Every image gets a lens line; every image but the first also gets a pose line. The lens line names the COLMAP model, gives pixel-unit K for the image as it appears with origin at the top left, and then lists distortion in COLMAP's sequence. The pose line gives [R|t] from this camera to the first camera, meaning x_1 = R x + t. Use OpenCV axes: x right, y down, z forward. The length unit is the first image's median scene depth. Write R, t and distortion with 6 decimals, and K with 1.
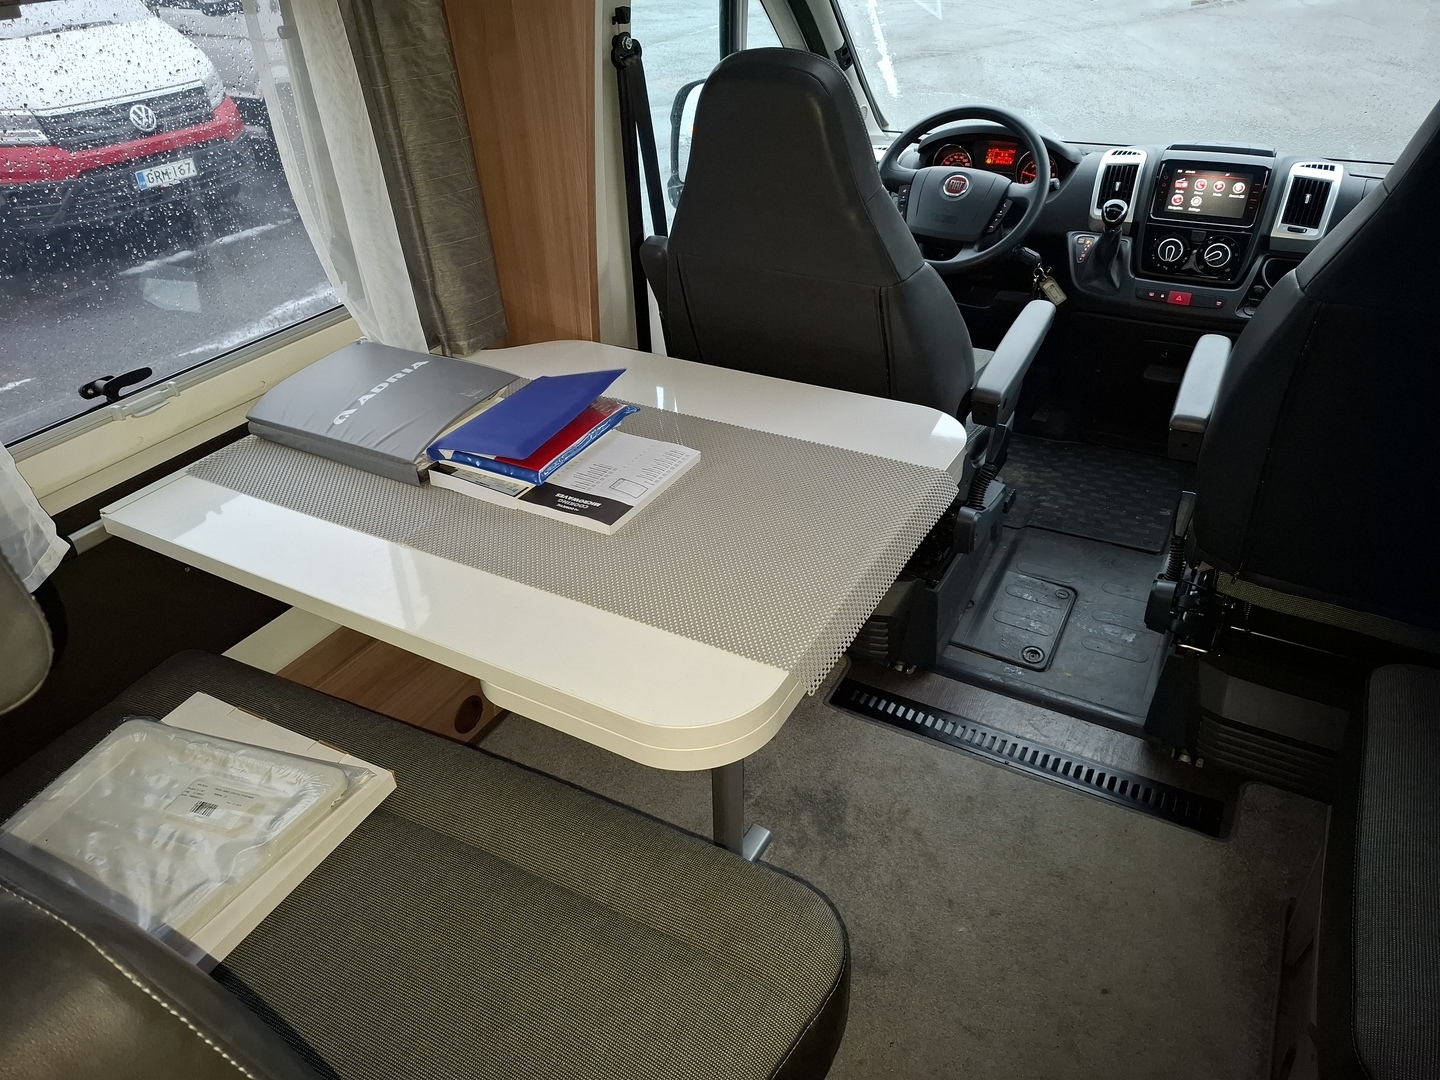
lens RADIAL K [[1015.4, 0, 710.3], [0, 1015.4, 518.5], [0, 0, 1]] dist [0.066106, -0.056791]
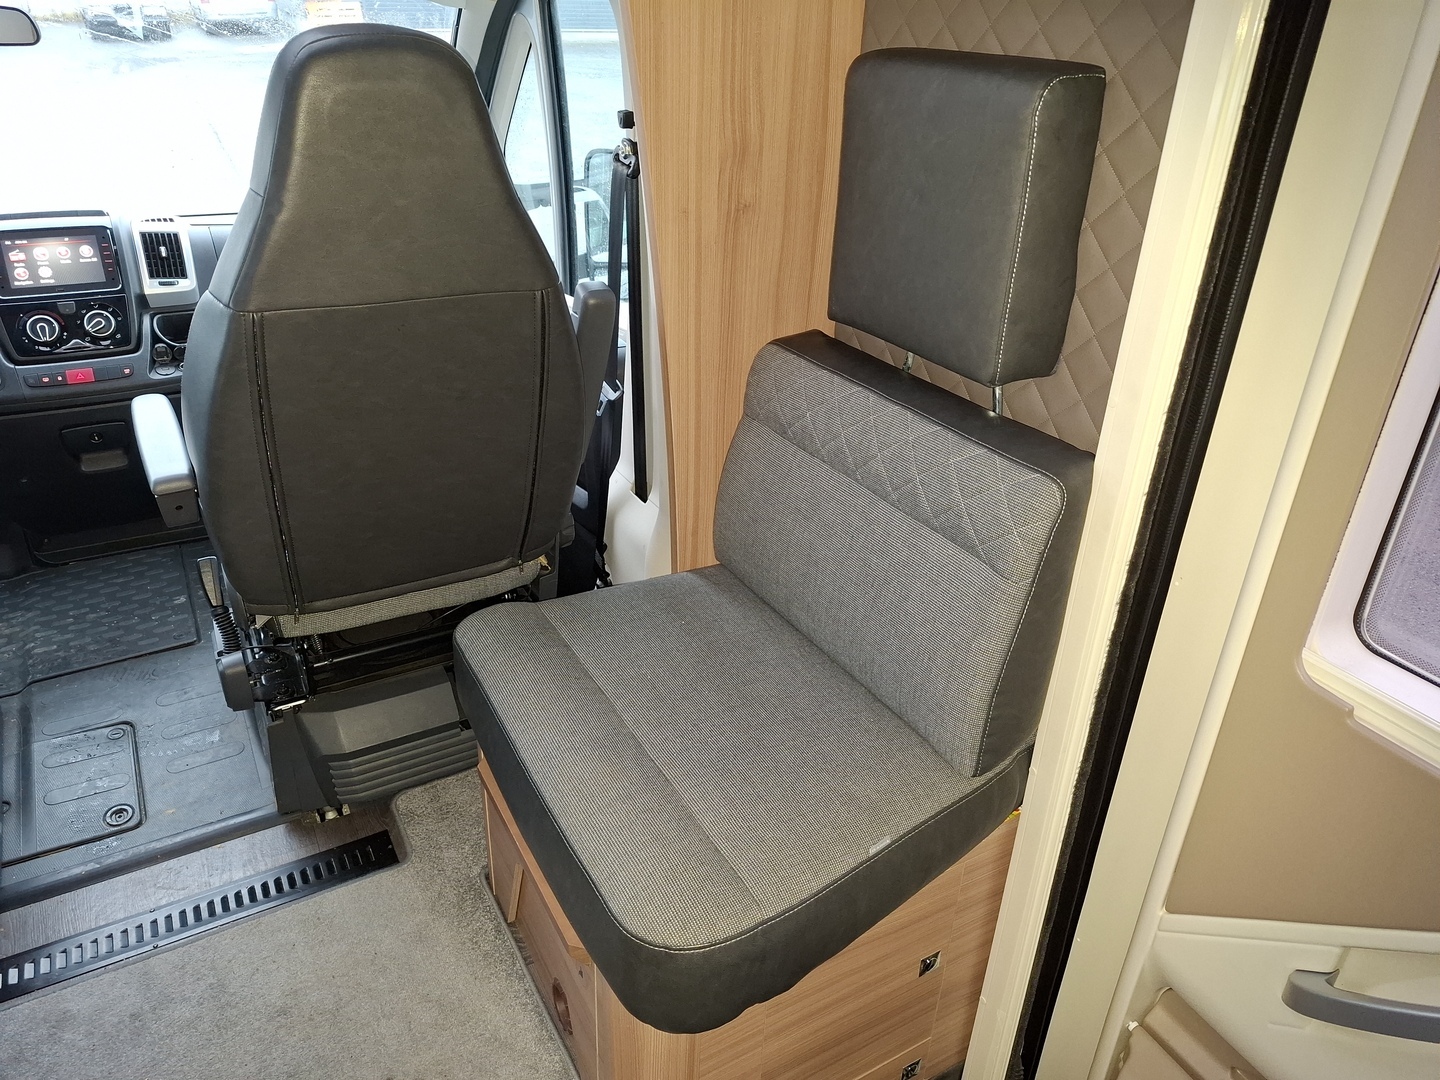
lens RADIAL K [[1015.4, 0, 731.0], [0, 1015.4, 516.7], [0, 0, 1]] dist [0.066106, -0.056791]
pose [[0.510316, -0.343176, 0.788548, -0.004117], [0.411951, 0.902433, 0.126140, 0.014811], [-0.754899, 0.260472, 0.601898, 0.068332]]
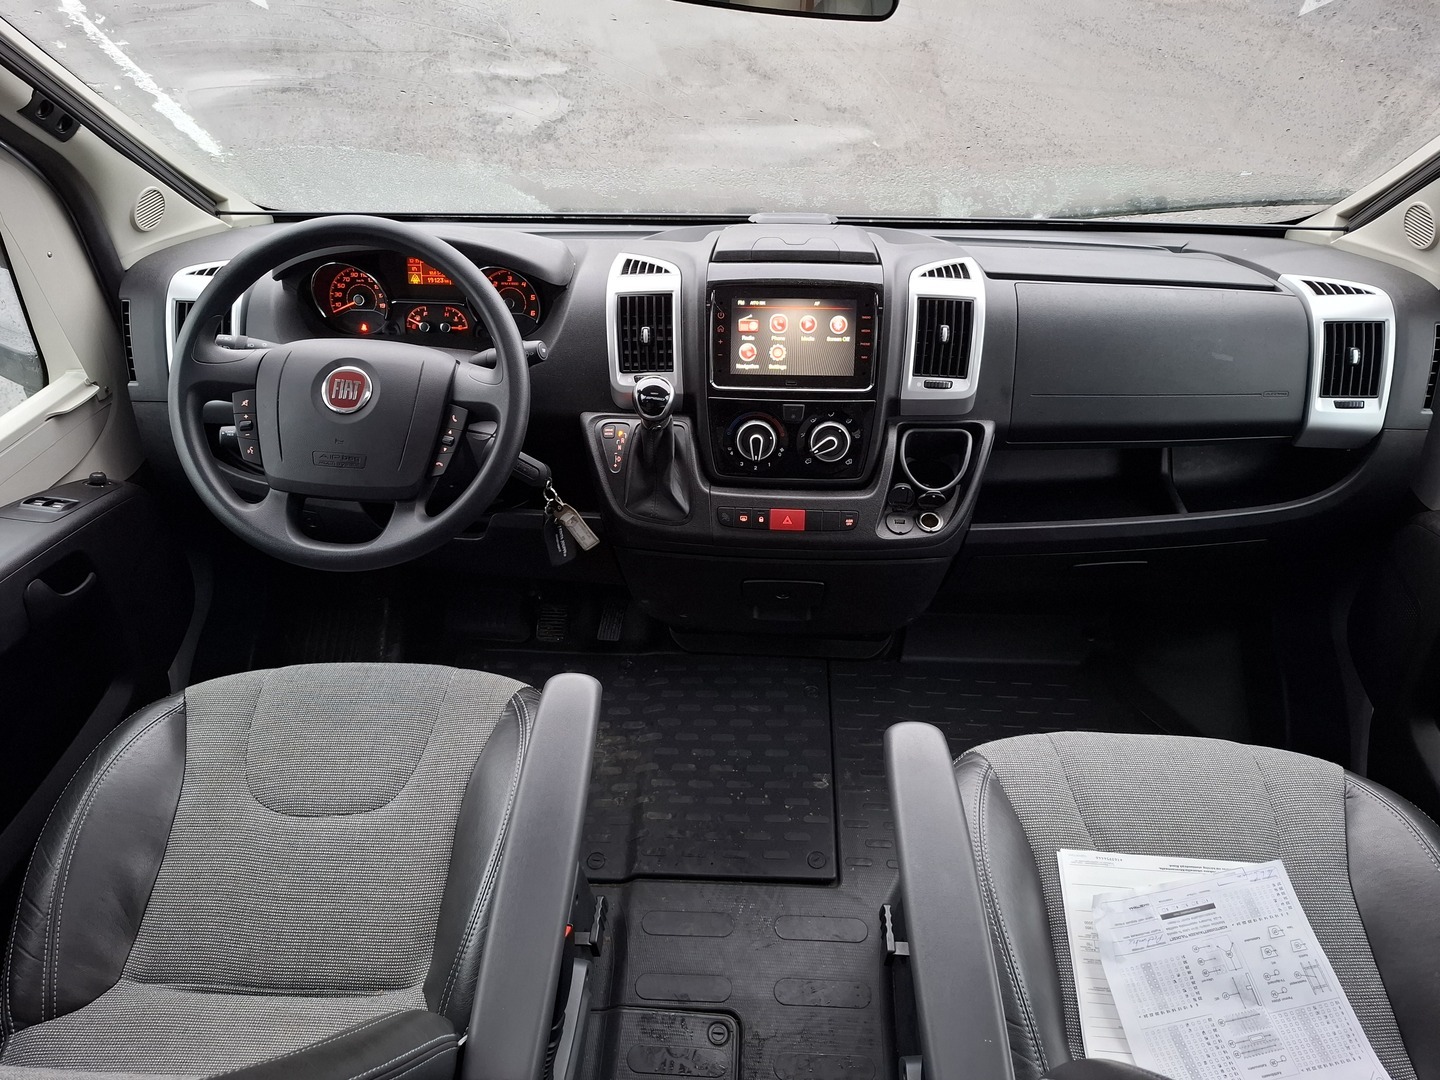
lens RADIAL K [[1015.4, 0, 725.9], [0, 1015.4, 531.1], [0, 0, 1]] dist [0.066106, -0.056791]
pose [[0.891737, -0.251973, 0.375918, 0.205021], [0.215356, 0.966849, 0.137206, -0.294756], [-0.398029, -0.041396, 0.916439, 0.483360]]
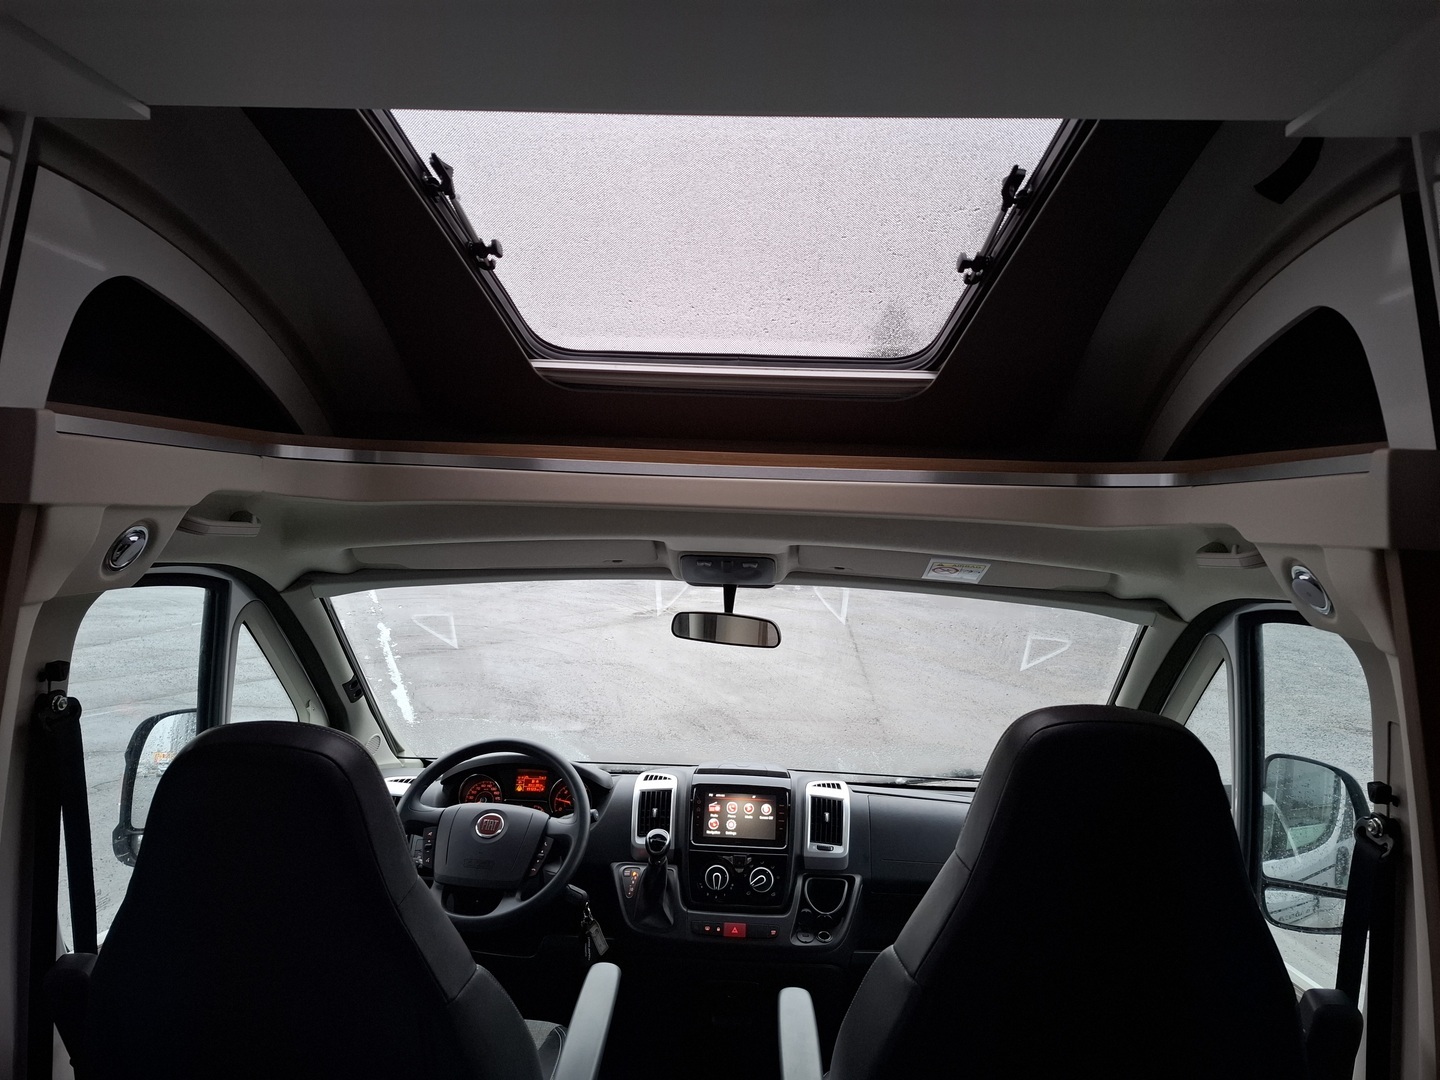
lens RADIAL K [[1015.4, 0, 729.2], [0, 1015.4, 512.1], [0, 0, 1]] dist [0.066106, -0.056791]
pose [[0.887890, 0.060650, 0.456040, 0.001678], [0.187792, 0.857147, -0.479617, -0.093613], [-0.419982, 0.511488, 0.749663, 0.106986]]
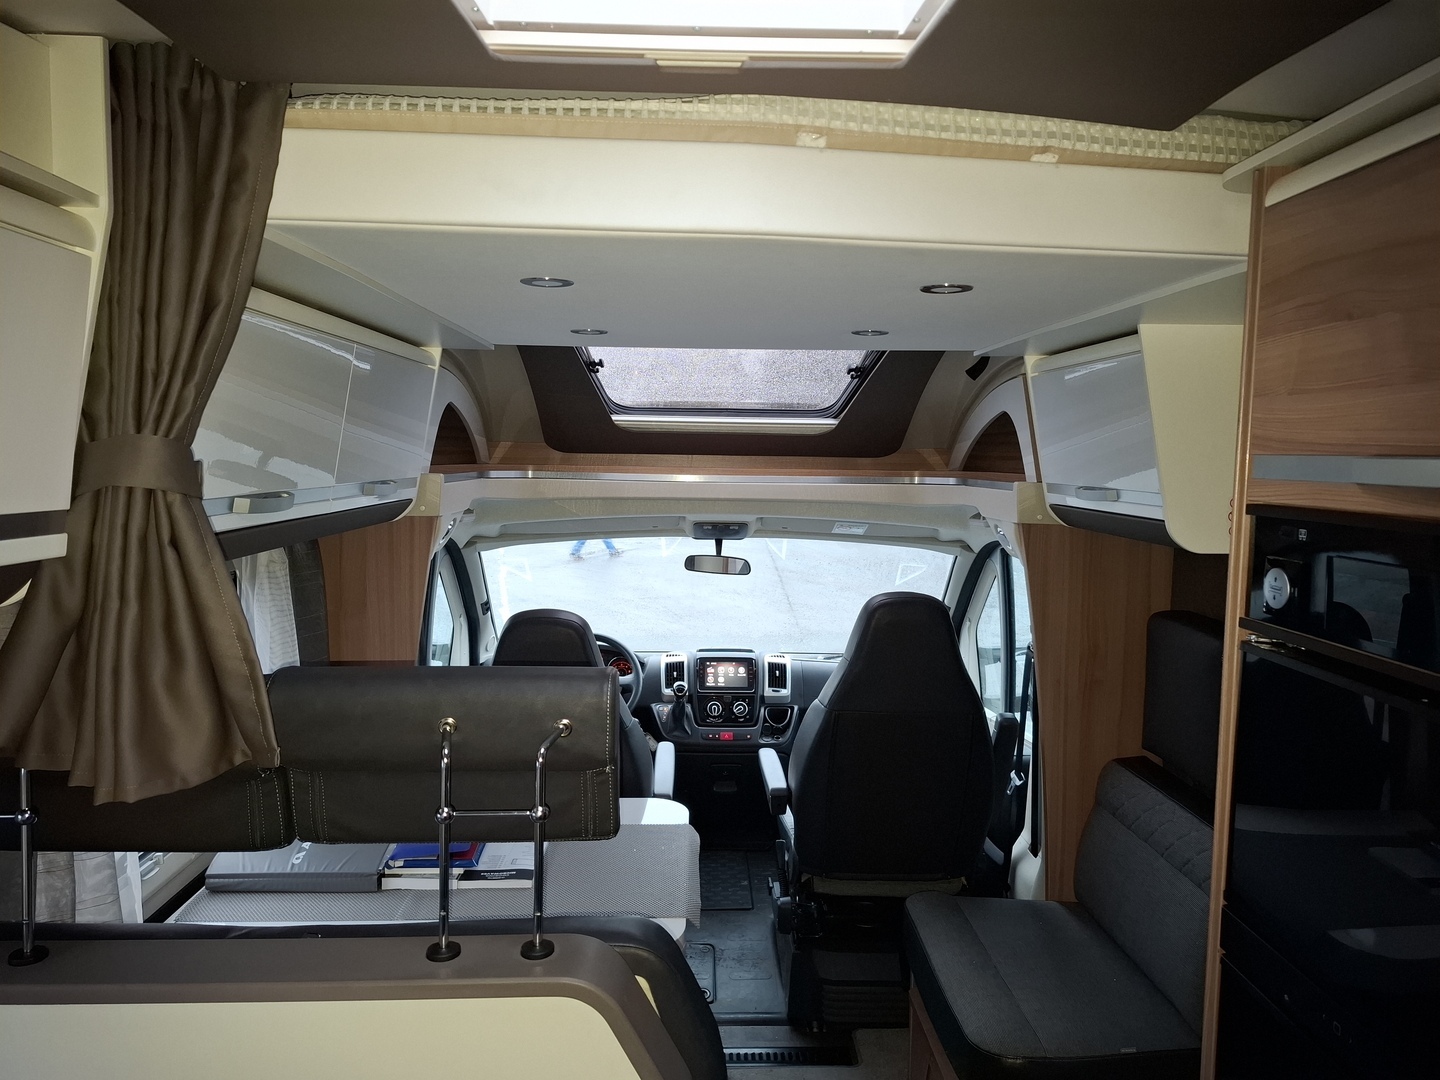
lens RADIAL K [[1015.4, 0, 709.0], [0, 1015.4, 527.2], [0, 0, 1]] dist [0.066106, -0.056791]
pose [[0.859149, 0.003162, 0.511716, -0.392239], [0.234732, 0.886136, -0.399580, 0.128881], [-0.454713, 0.463415, 0.760580, -0.363606]]
